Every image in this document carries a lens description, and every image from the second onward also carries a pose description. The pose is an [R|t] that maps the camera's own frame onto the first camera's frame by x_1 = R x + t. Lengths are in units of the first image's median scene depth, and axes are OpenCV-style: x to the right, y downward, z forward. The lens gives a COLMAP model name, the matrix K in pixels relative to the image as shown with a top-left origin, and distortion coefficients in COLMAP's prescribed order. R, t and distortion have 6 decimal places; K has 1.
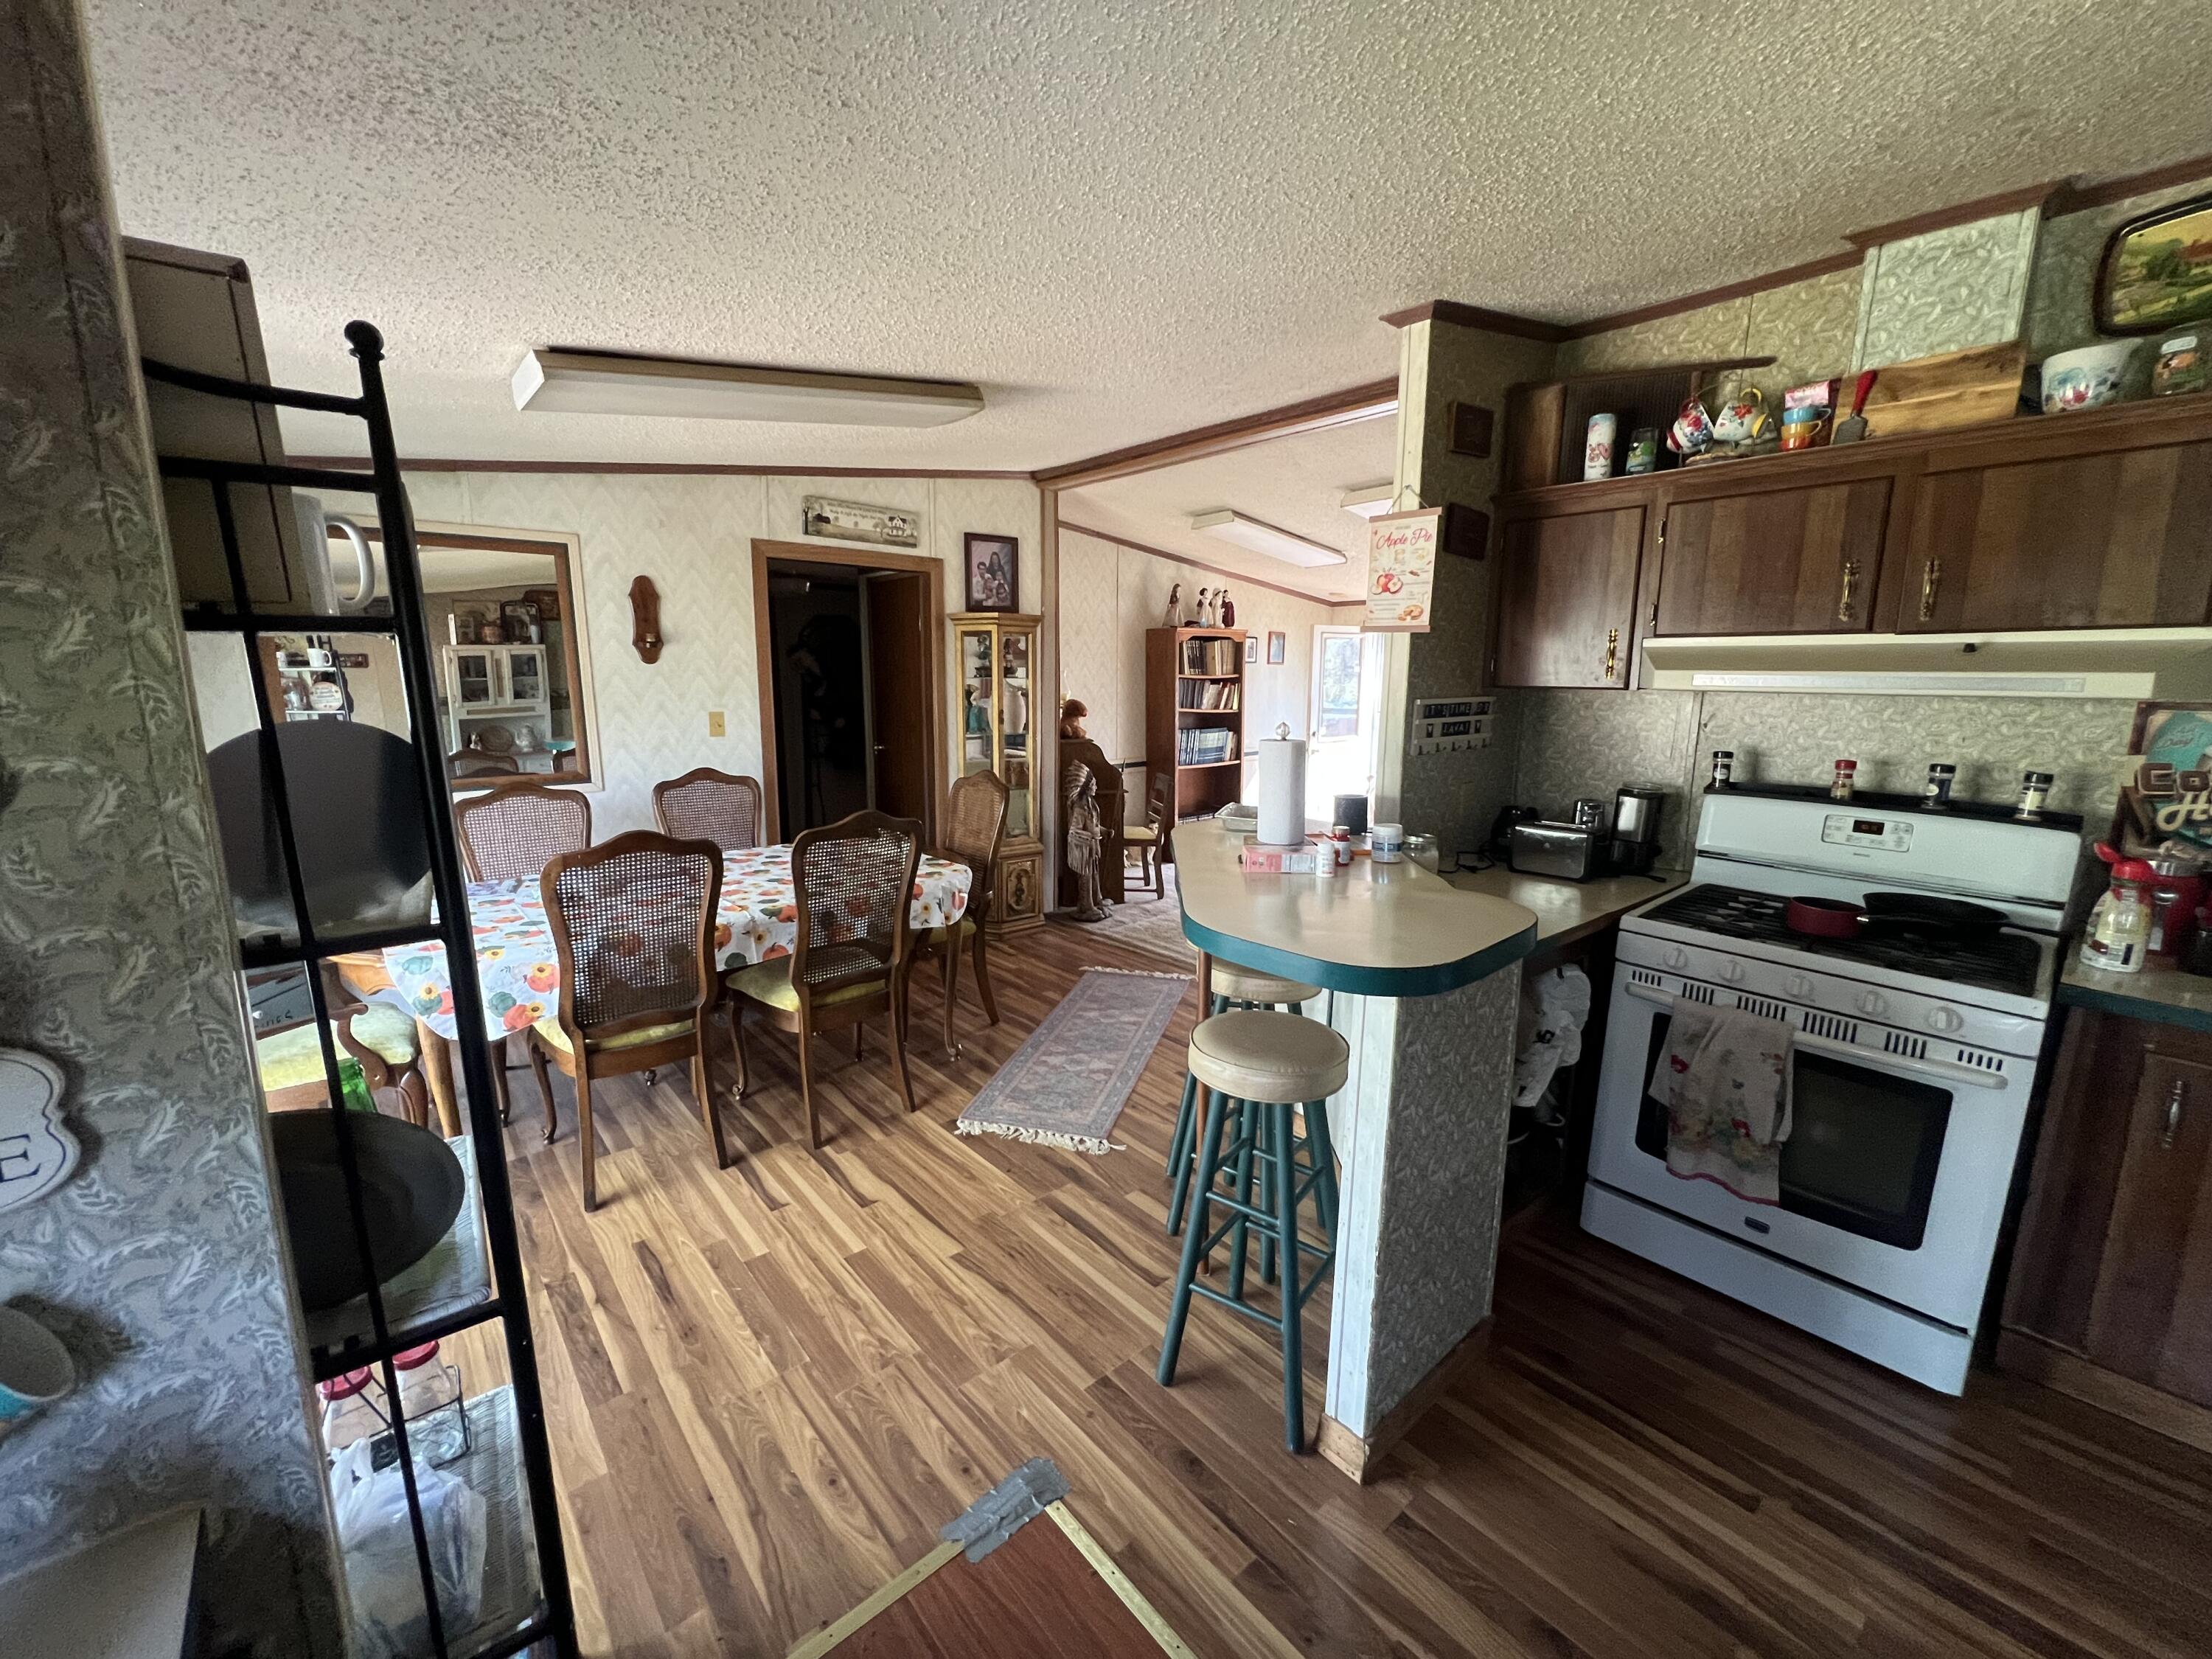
lens RADIAL K [[886.6, 0, 1101.6], [0, 886.6, 821.7], [0, 0, 1]] dist [-0.005035, 0.000860]
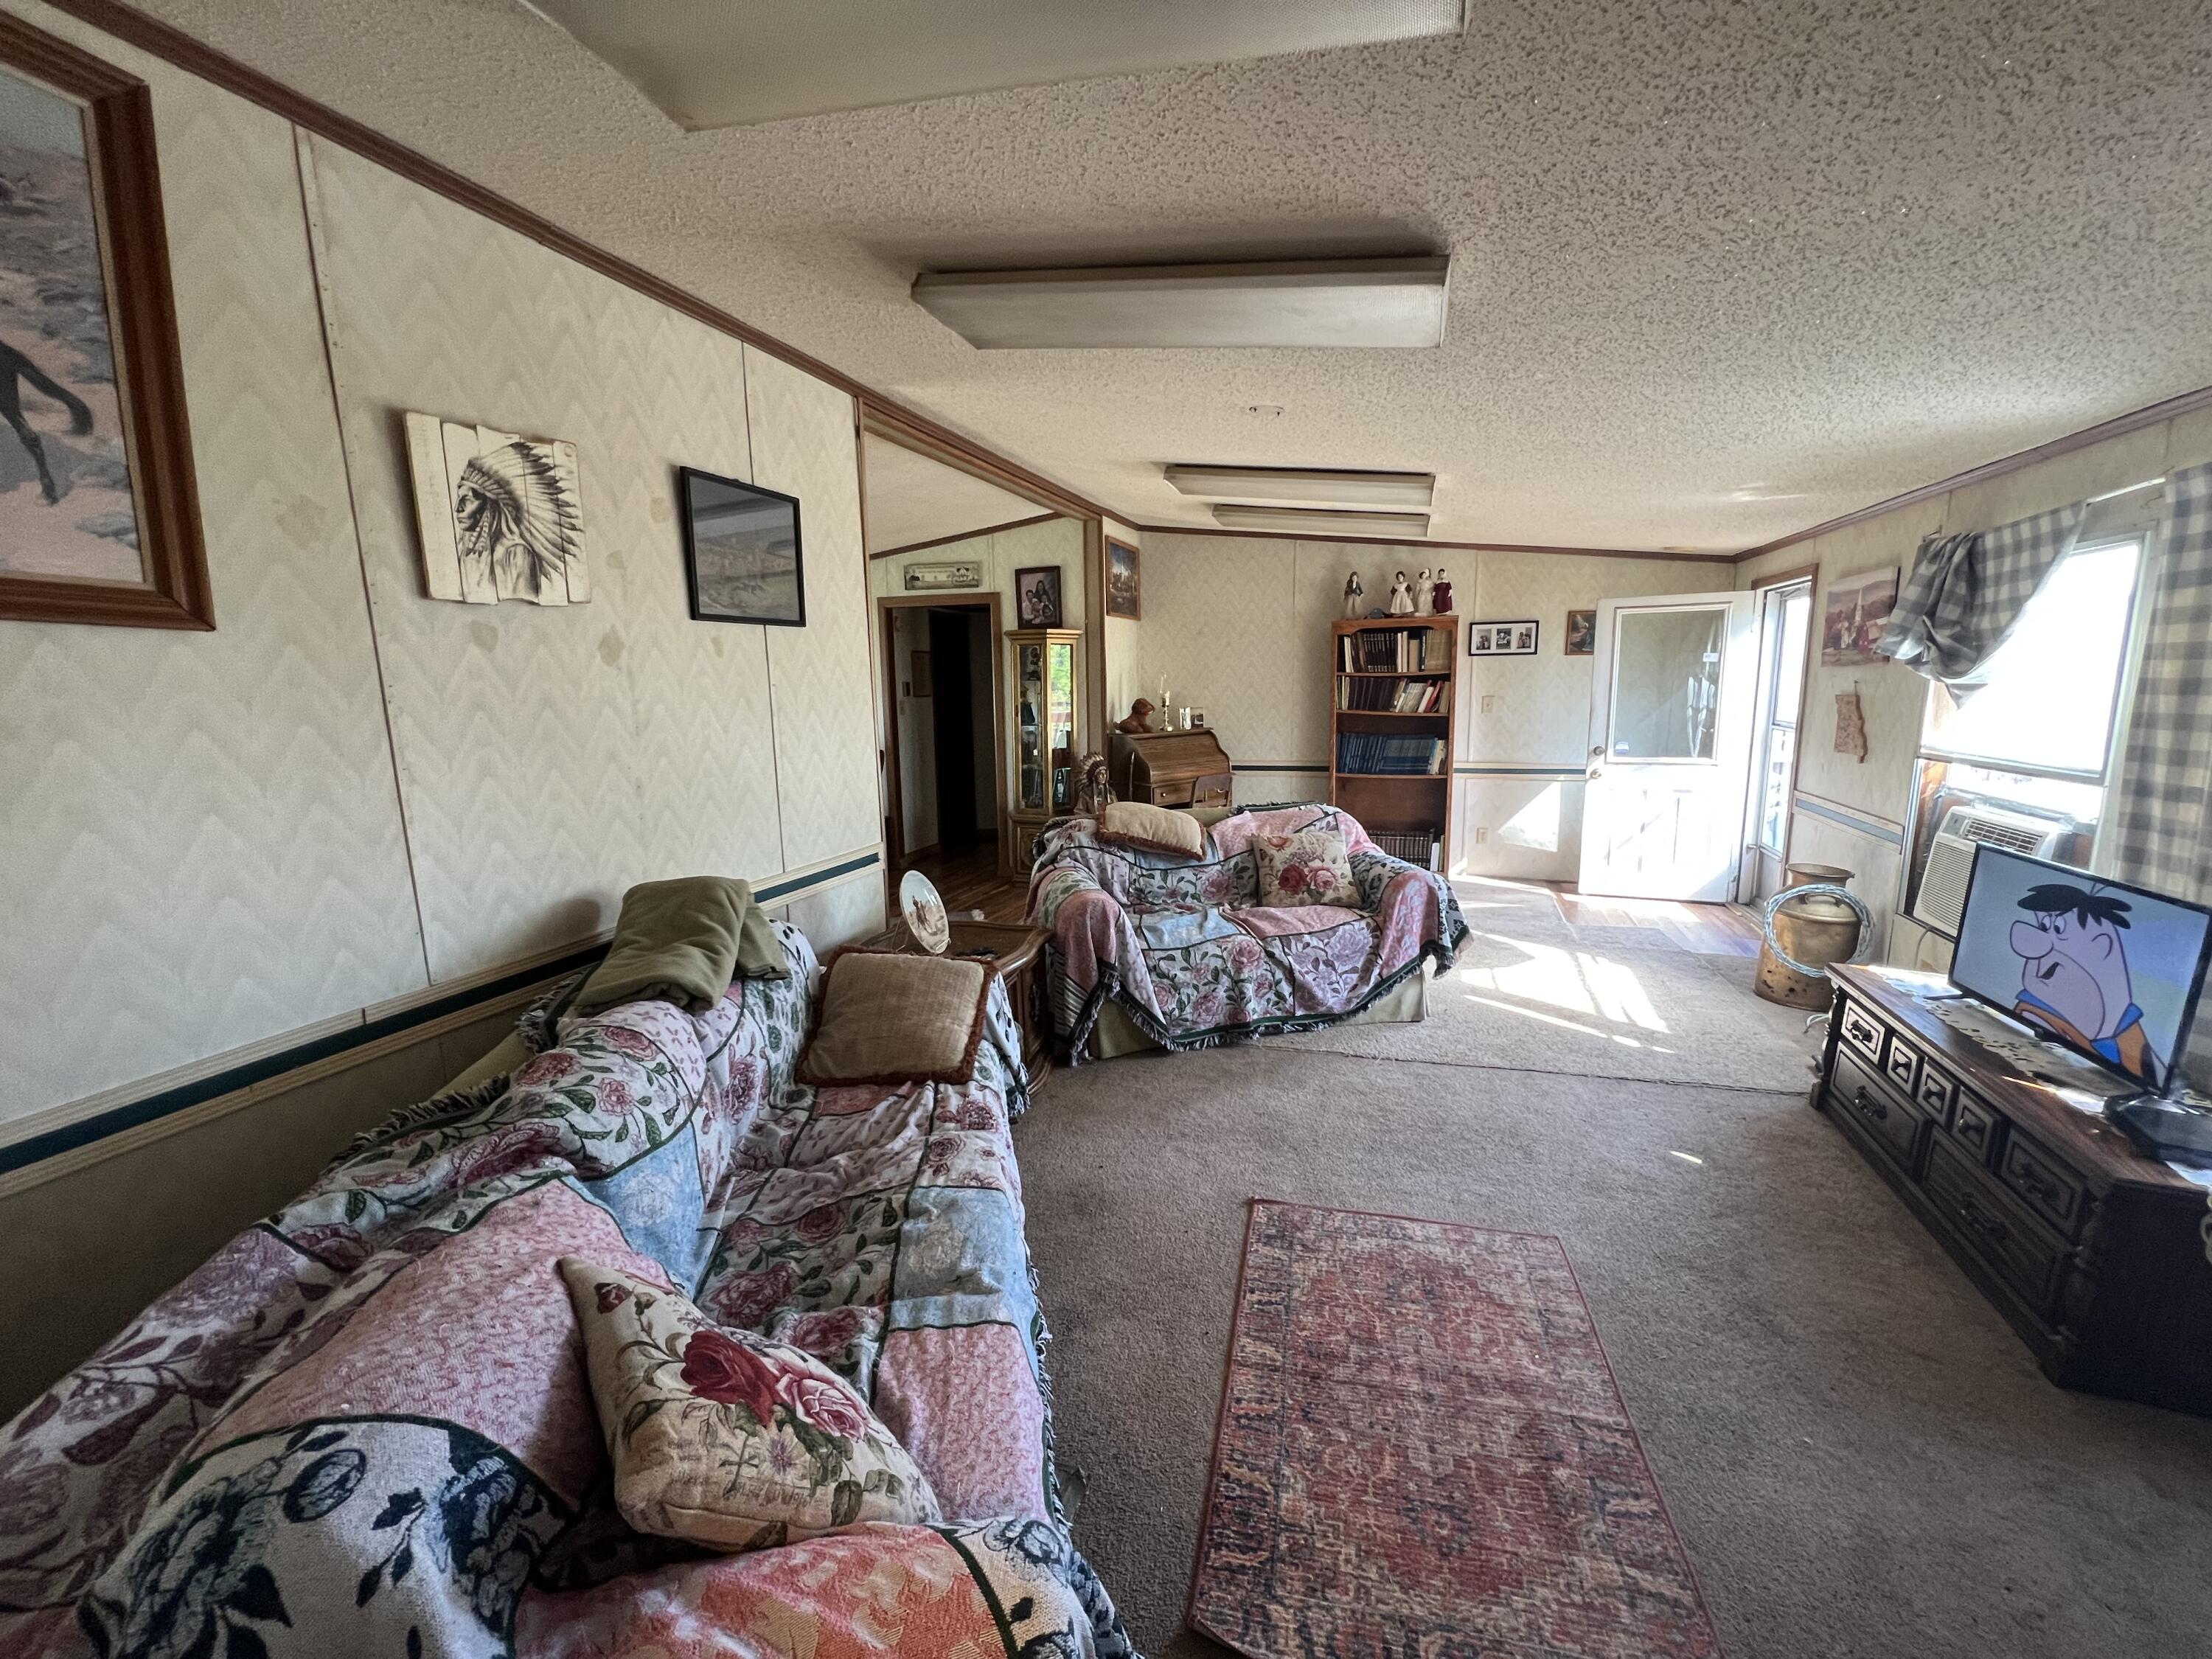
lens RADIAL K [[886.6, 0, 1101.6], [0, 886.6, 821.7], [0, 0, 1]] dist [-0.005035, 0.000860]
pose [[0.491026, 0.128176, -0.861664, 2.244804], [-0.126644, 0.989111, 0.074964, -0.150284], [0.861890, 0.072315, 0.501912, 0.996577]]
